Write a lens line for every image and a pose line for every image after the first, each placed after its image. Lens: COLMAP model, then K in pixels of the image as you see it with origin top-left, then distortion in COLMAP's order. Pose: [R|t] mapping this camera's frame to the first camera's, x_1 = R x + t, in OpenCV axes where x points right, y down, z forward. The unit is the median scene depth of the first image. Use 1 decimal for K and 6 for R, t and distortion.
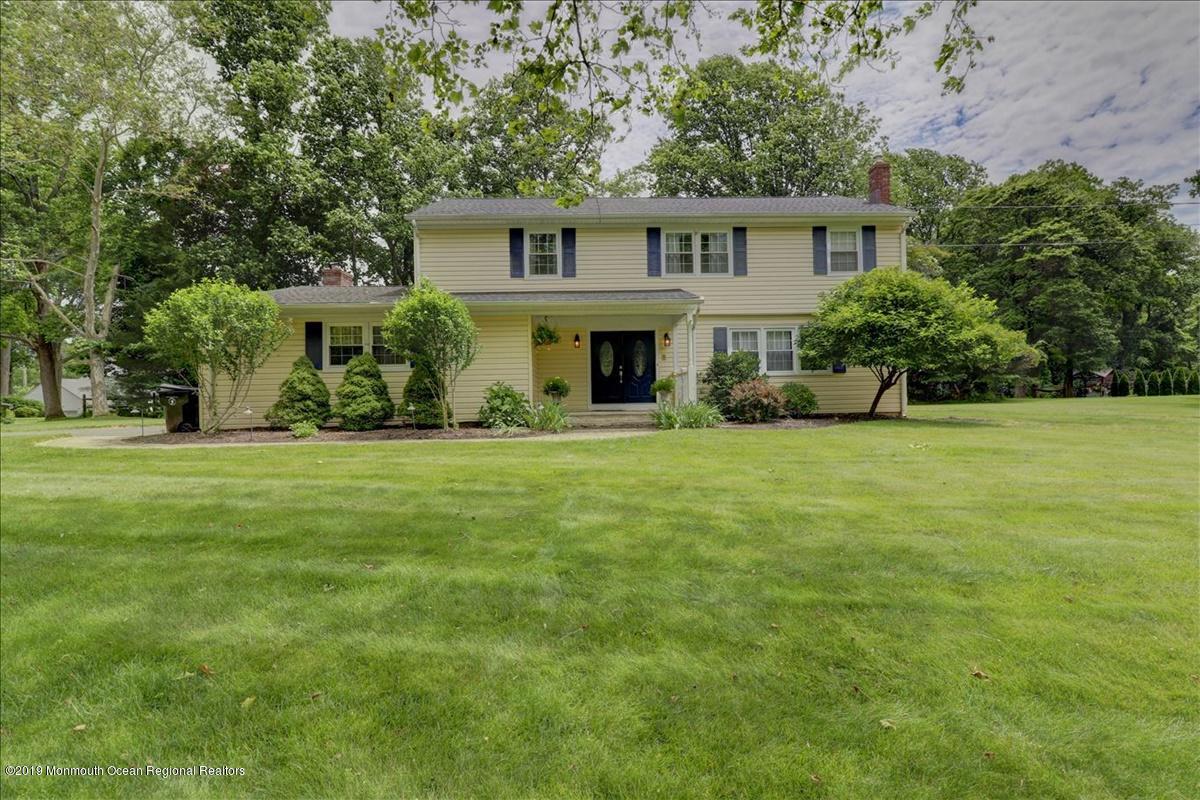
lens RADIAL K [[622.8, 0, 600.0], [0, 622.8, 400.0], [0, 0, 1]] dist [0.000649, -0.000004]
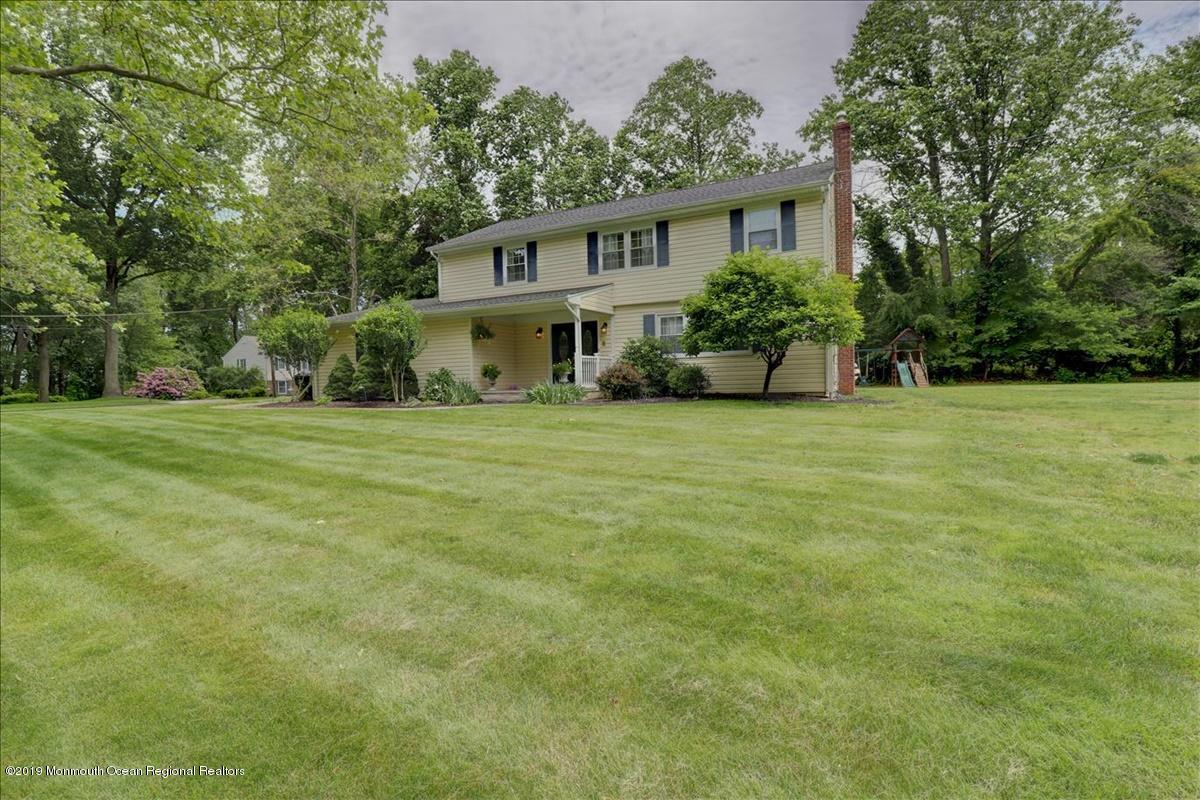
lens RADIAL K [[622.8, 0, 600.0], [0, 622.8, 400.0], [0, 0, 1]] dist [0.000649, -0.000004]
pose [[0.846050, 0.016608, -0.532844, 0.718835], [0.006141, 0.999145, 0.040892, -0.010765], [0.533068, -0.037869, 0.845225, 0.011321]]
